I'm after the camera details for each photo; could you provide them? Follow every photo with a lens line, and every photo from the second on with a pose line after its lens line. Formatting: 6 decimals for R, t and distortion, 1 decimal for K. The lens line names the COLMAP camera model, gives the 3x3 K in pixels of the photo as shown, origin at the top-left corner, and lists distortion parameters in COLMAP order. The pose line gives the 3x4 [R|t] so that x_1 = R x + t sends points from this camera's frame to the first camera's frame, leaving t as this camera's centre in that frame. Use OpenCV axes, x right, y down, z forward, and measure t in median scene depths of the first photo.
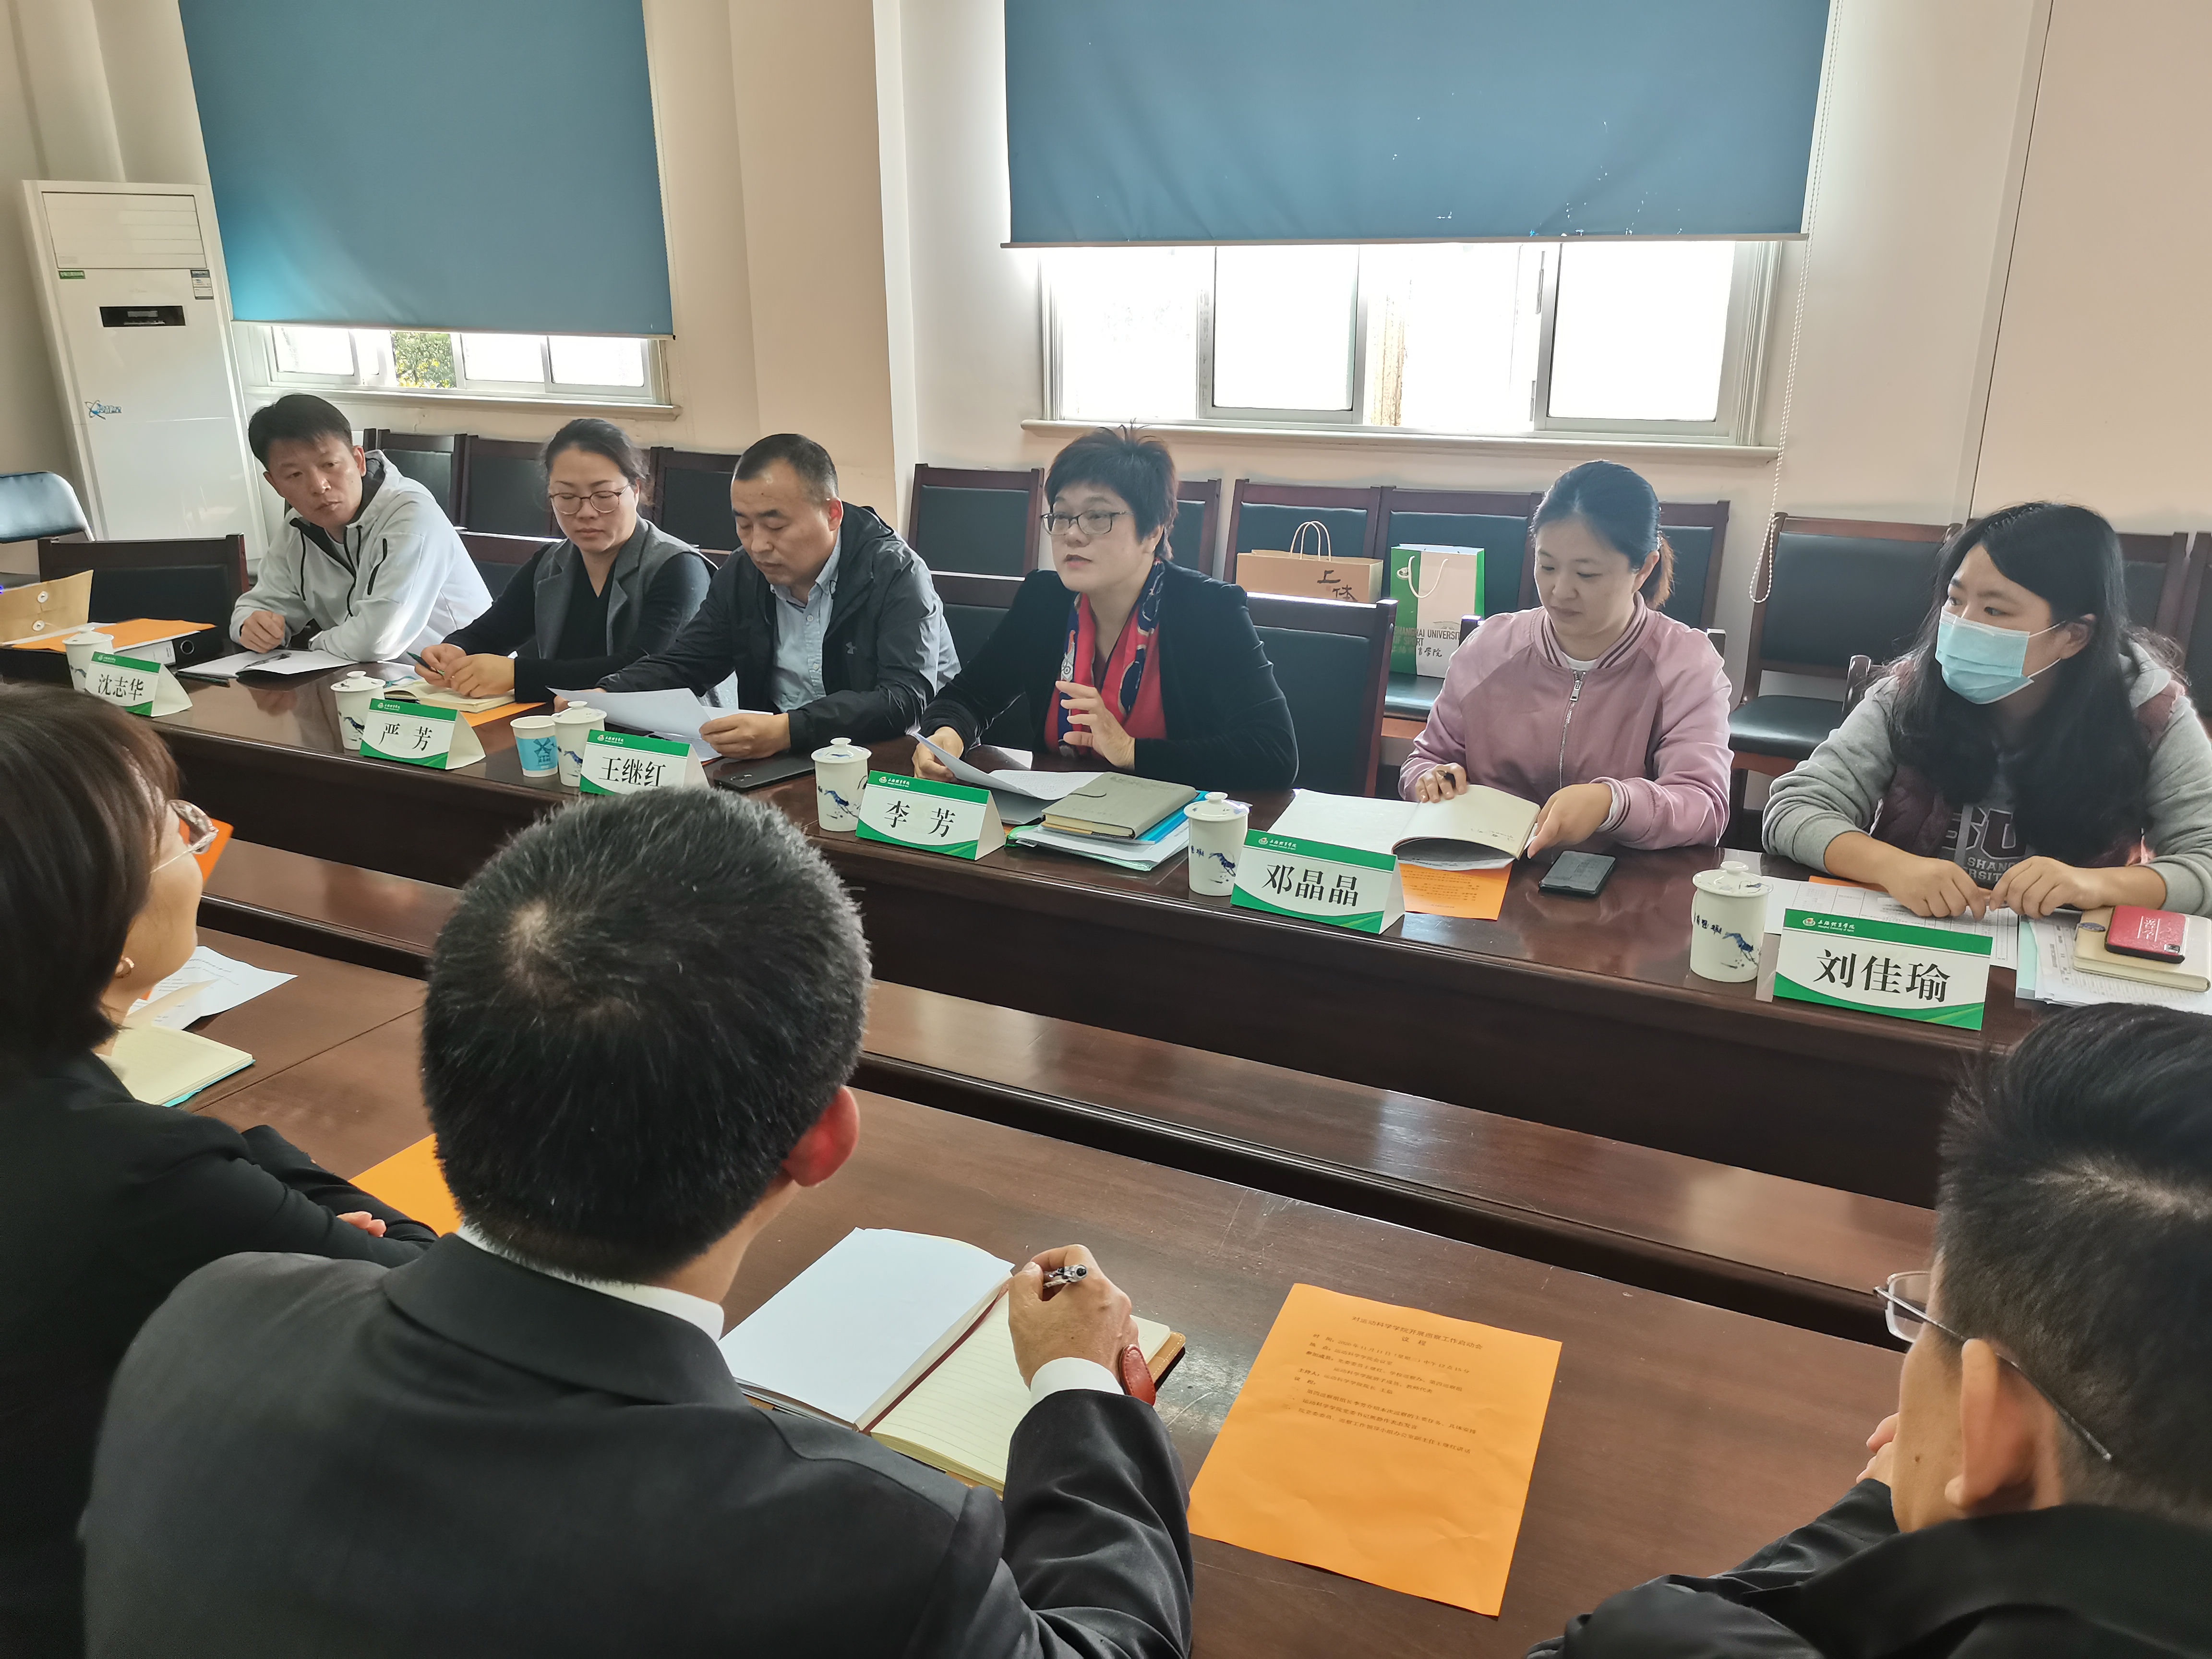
lens RADIAL K [[1706.7, 0, 1093.7], [0, 1706.7, 829.1], [0, 0, 1]] dist [0.047977, -0.008573]
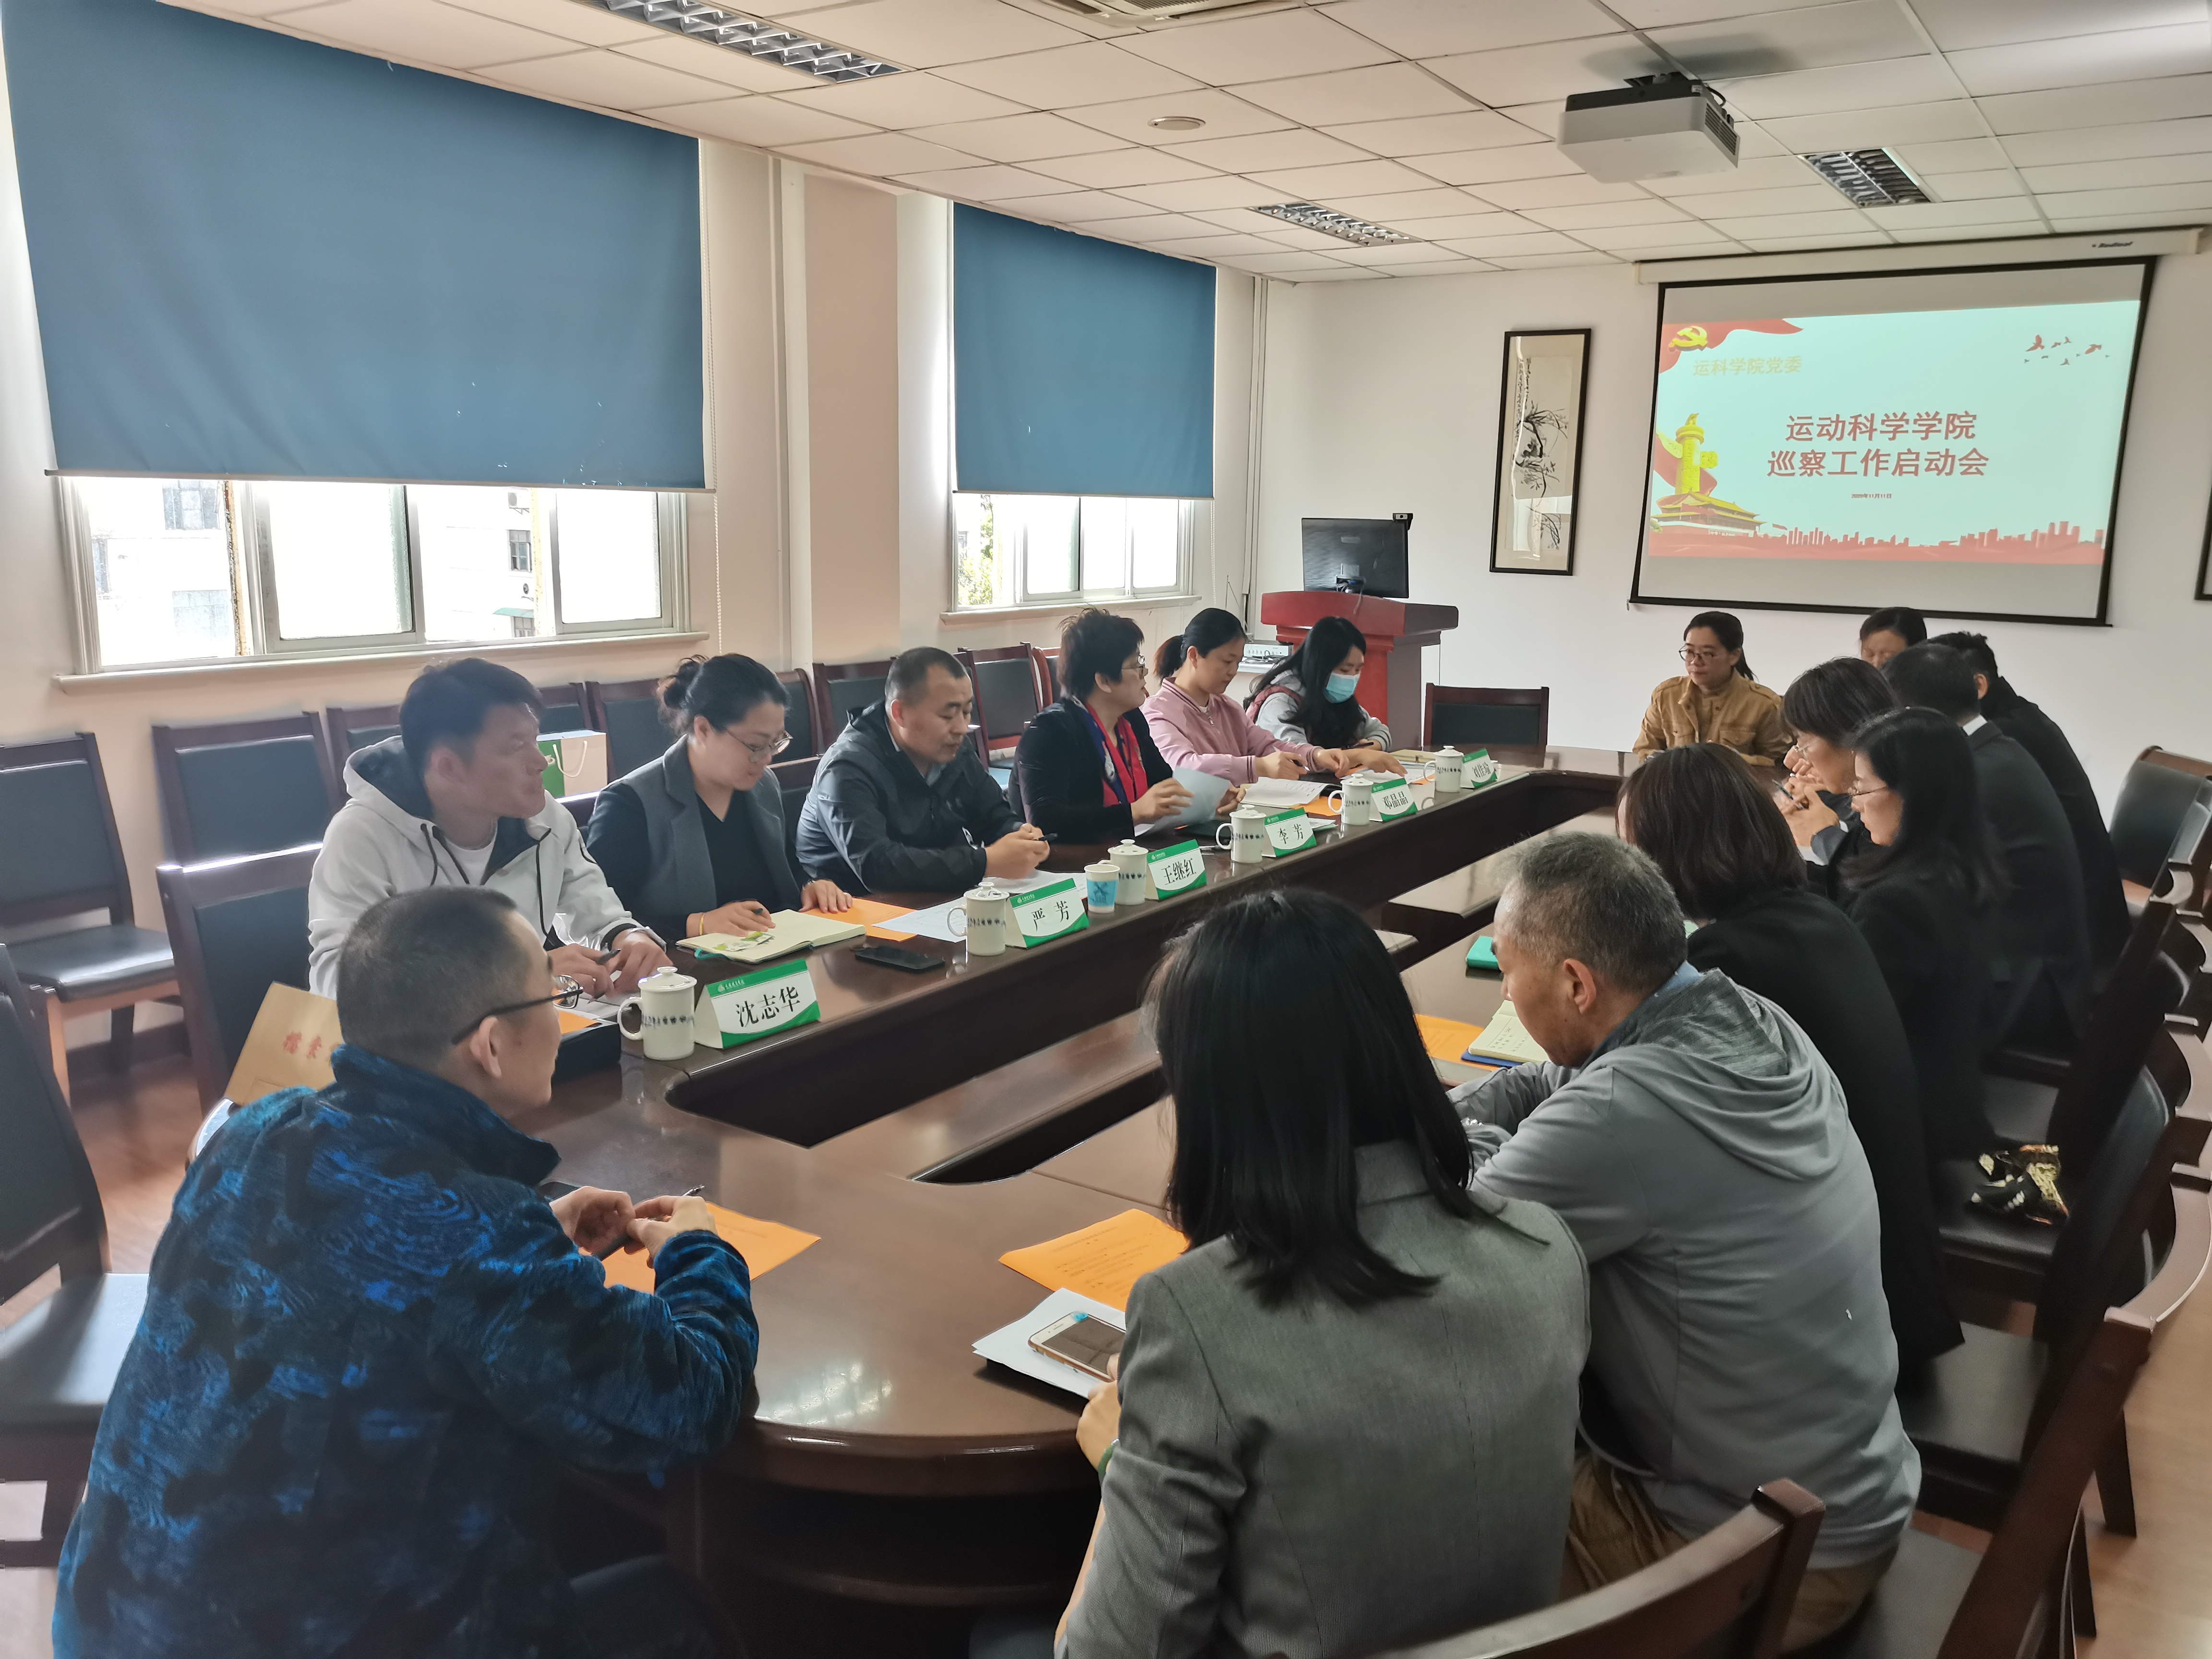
lens RADIAL K [[1706.7, 0, 1093.7], [0, 1706.7, 829.1], [0, 0, 1]] dist [0.047977, -0.008573]
pose [[0.097069, -0.174929, 0.979784, -1.272992], [0.301569, 0.943325, 0.138543, -0.217478], [-0.948490, 0.282024, 0.144320, 0.702879]]
